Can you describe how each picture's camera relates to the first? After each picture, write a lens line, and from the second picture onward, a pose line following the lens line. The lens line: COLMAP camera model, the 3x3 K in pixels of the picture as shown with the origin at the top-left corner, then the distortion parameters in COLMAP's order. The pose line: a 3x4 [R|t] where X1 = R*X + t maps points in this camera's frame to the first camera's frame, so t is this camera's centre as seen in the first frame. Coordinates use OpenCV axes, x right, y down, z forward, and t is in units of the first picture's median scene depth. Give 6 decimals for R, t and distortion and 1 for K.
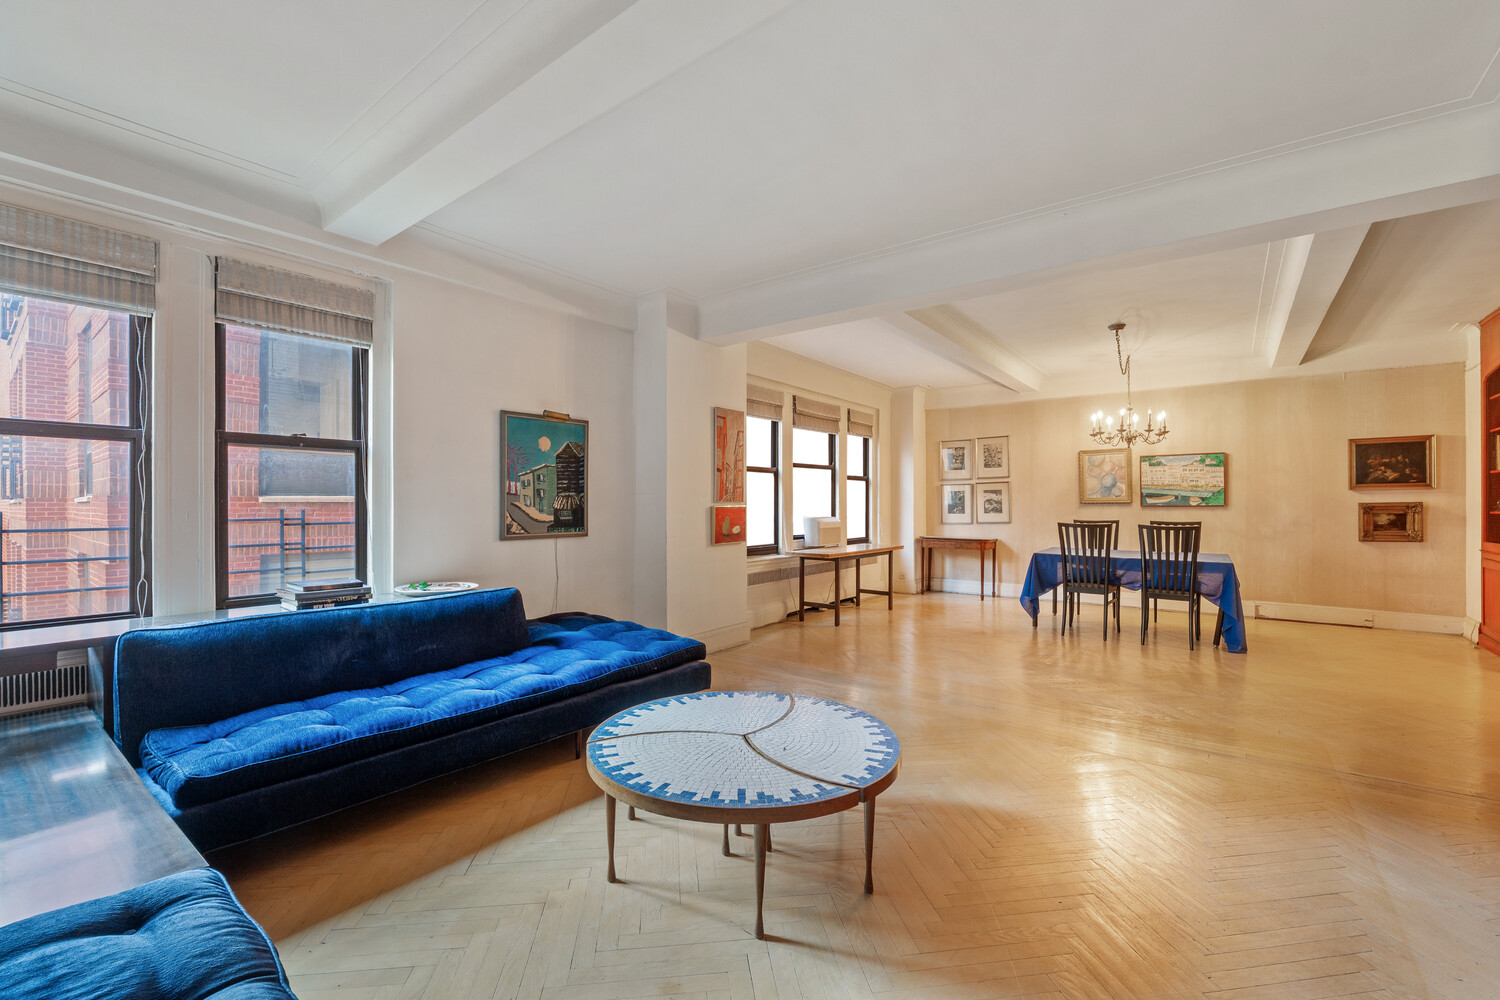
lens RADIAL K [[602.1, 0, 748.9], [0, 602.1, 498.7], [0, 0, 1]] dist [-0.000157, 0.000196]
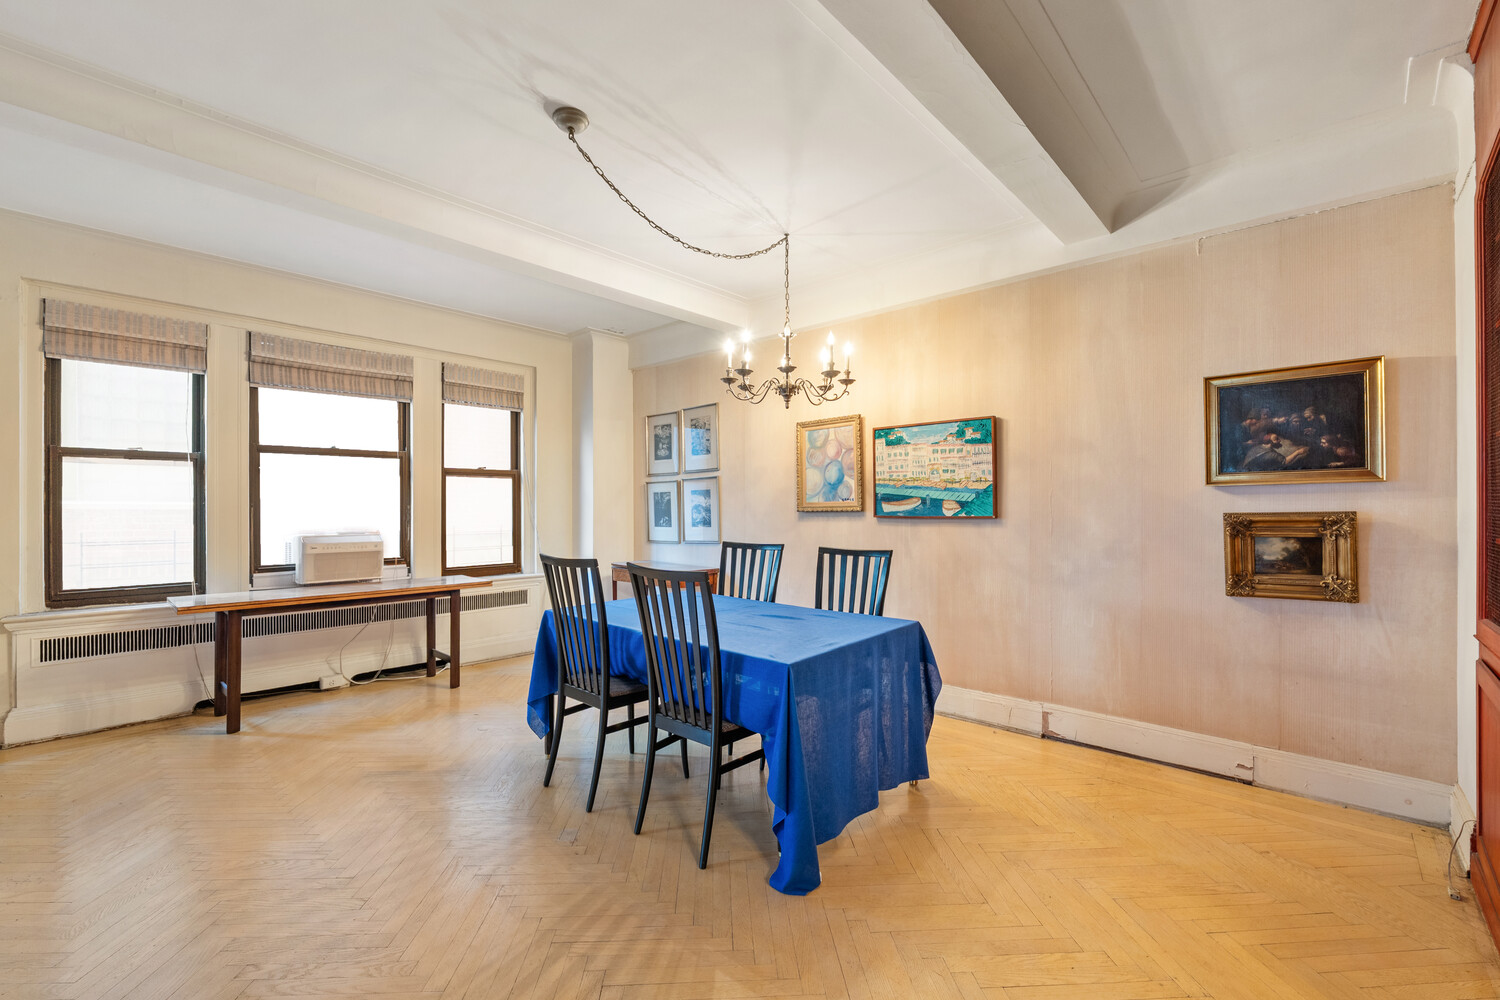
lens RADIAL K [[602.1, 0, 753.9], [0, 602.1, 503.5], [0, 0, 1]] dist [-0.000157, 0.000196]
pose [[0.995330, -0.001152, -0.096527, 0.709278], [0.001267, 0.999999, 0.001130, -0.001390], [0.096525, -0.001247, 0.995330, 0.510472]]
